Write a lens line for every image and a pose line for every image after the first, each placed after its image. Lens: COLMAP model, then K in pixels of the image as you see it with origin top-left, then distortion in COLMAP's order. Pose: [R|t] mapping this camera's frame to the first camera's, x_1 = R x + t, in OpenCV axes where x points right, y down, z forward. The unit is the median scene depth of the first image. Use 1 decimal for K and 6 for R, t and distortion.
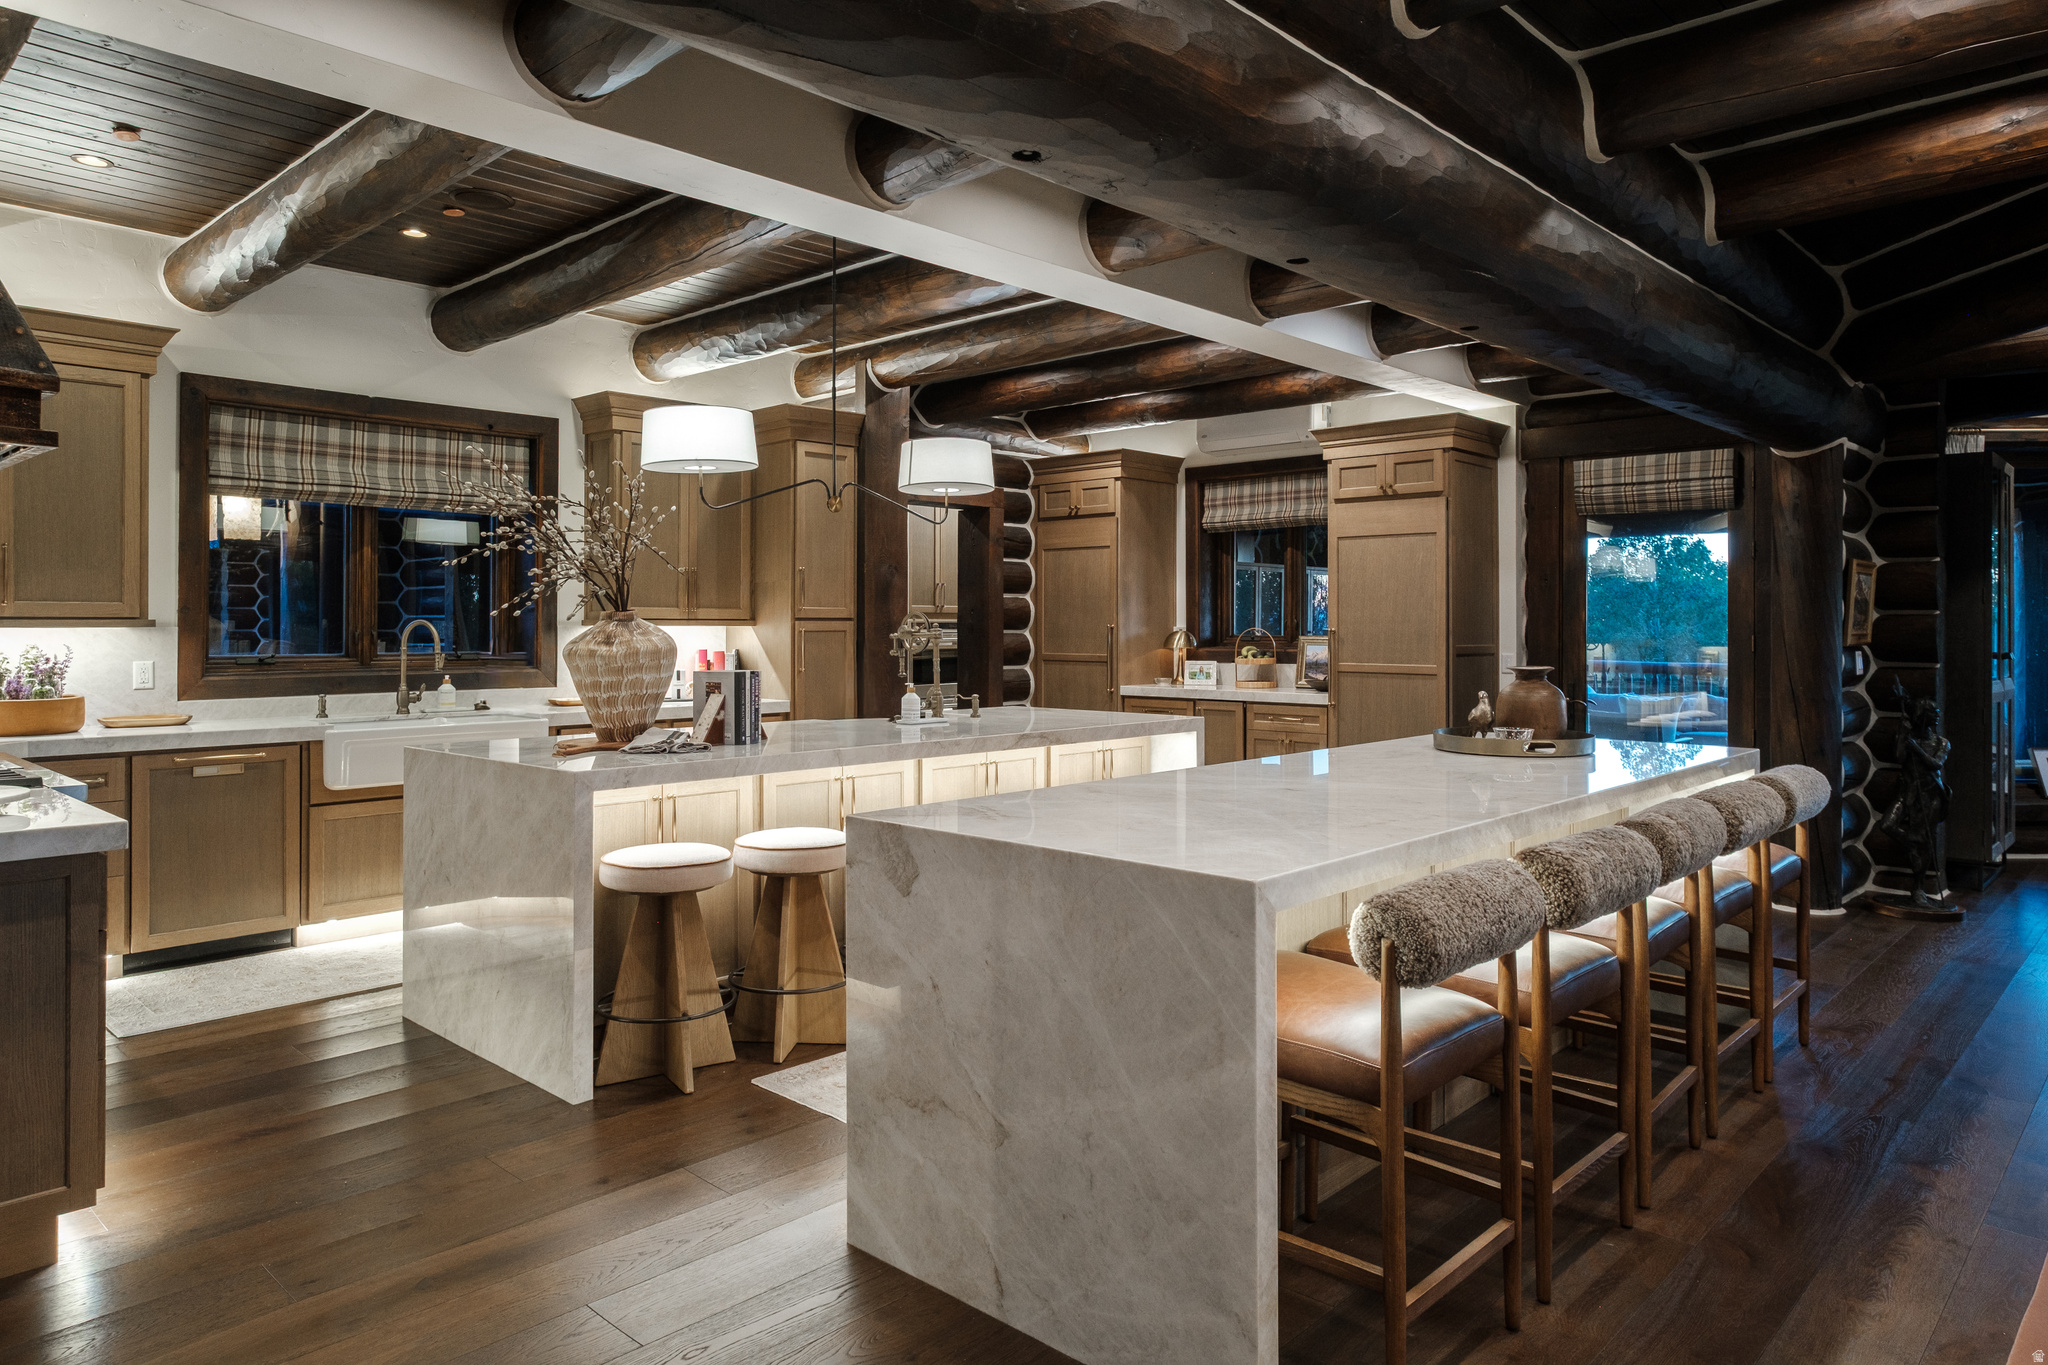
lens RADIAL K [[1295.1, 0, 1015.9], [0, 1295.1, 615.6], [0, 0, 1]] dist [0.005343, 0.002065]
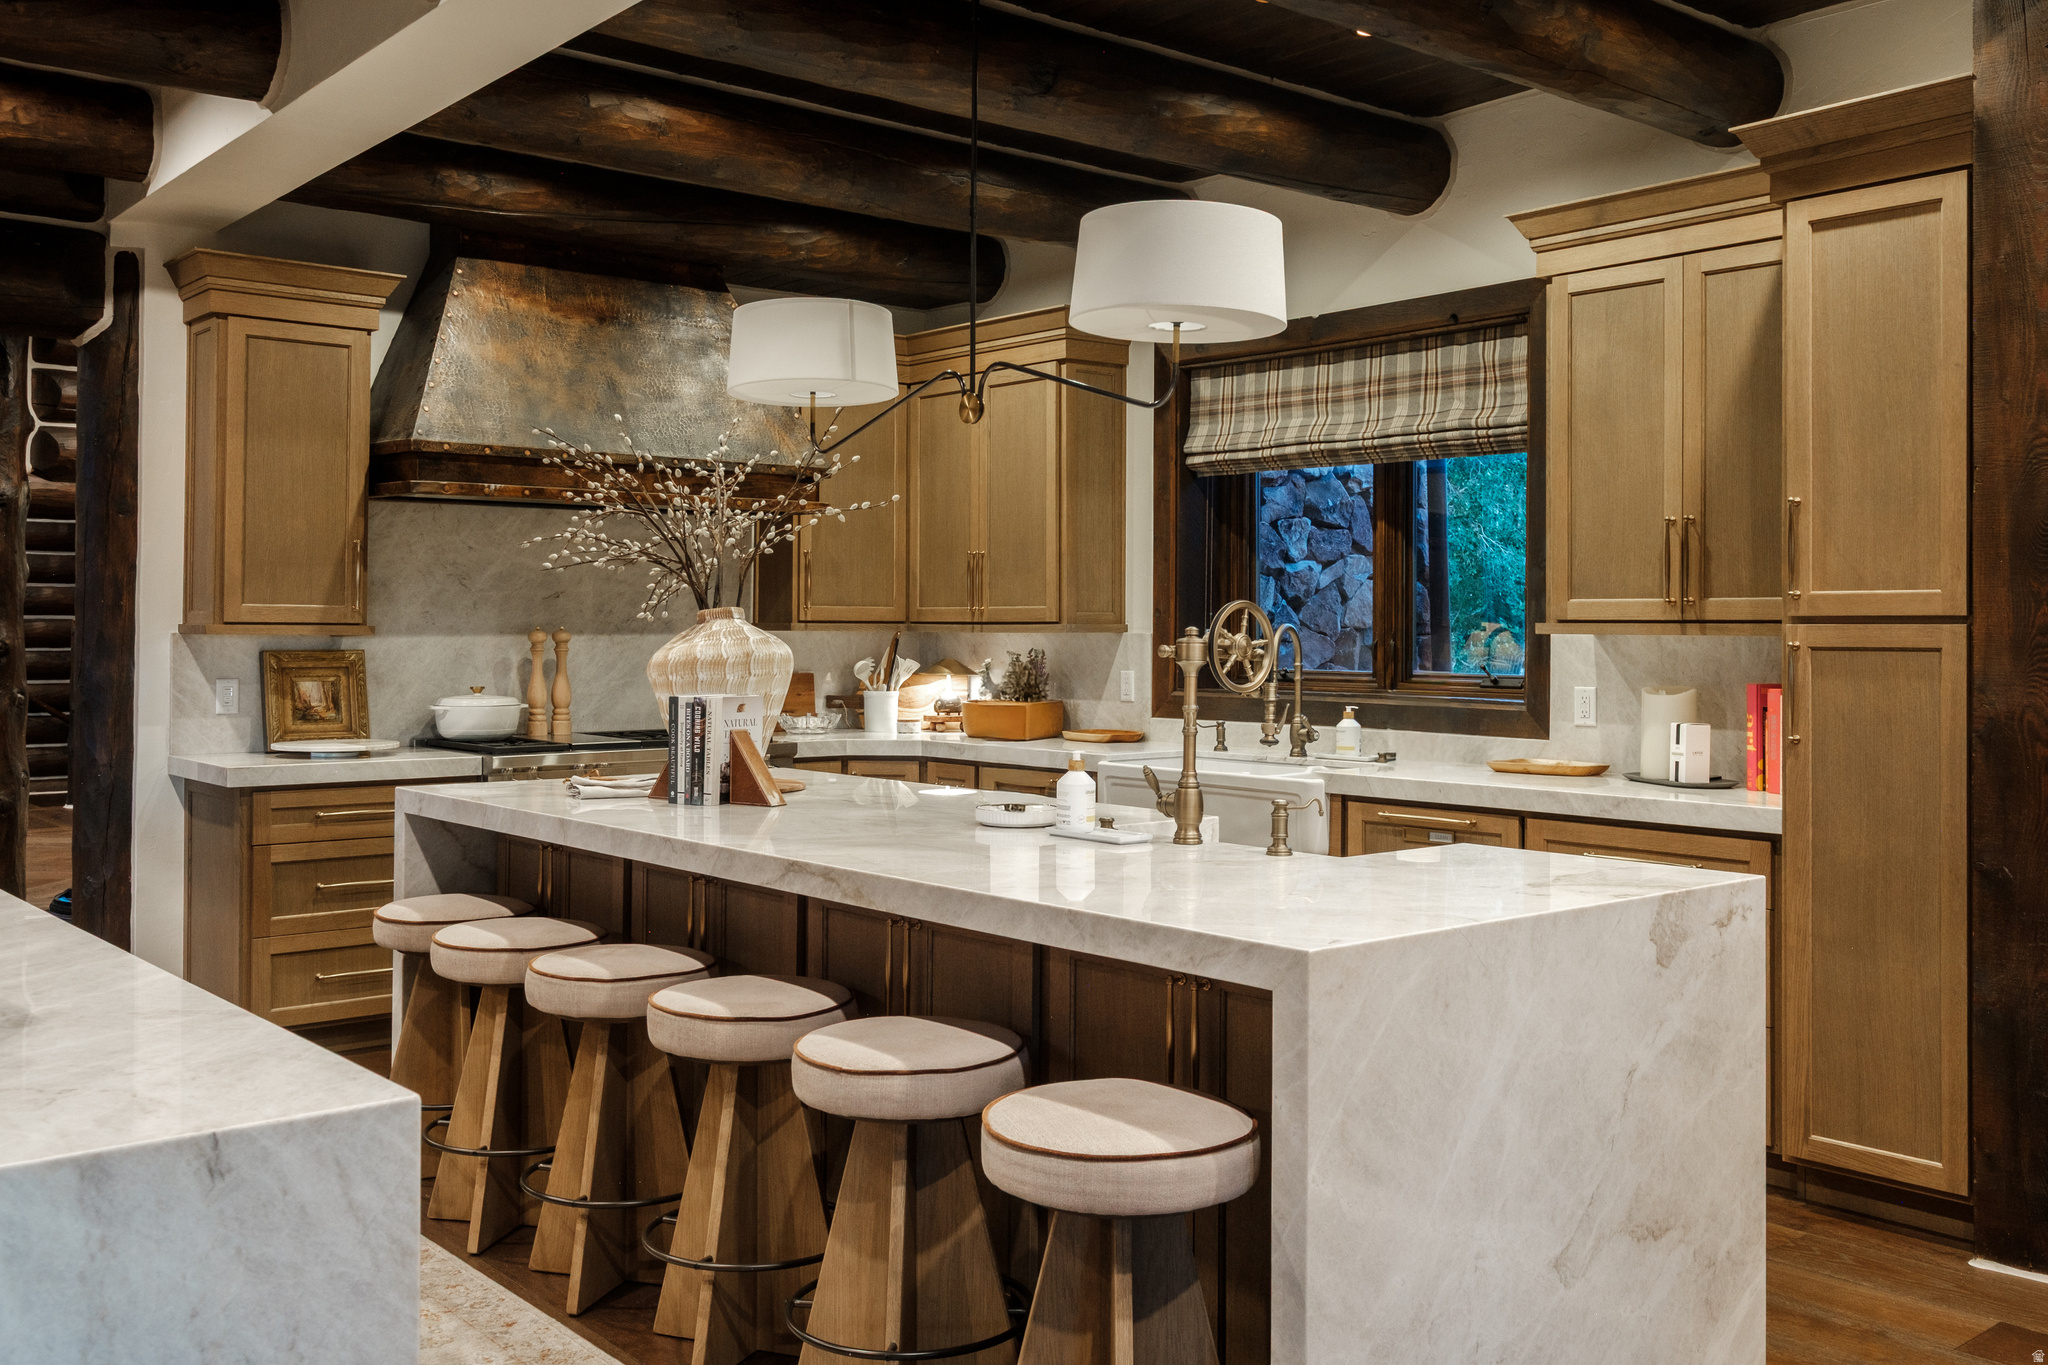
lens RADIAL K [[1859.1, 0, 1016.8], [0, 1859.1, 590.8], [0, 0, 1]] dist [0.007547, 0.007526]
pose [[-0.120823, -0.021032, -0.992451, 0.557053], [0.003114, 0.999763, -0.021566, 0.006651], [0.992669, -0.005696, -0.120729, 0.965823]]
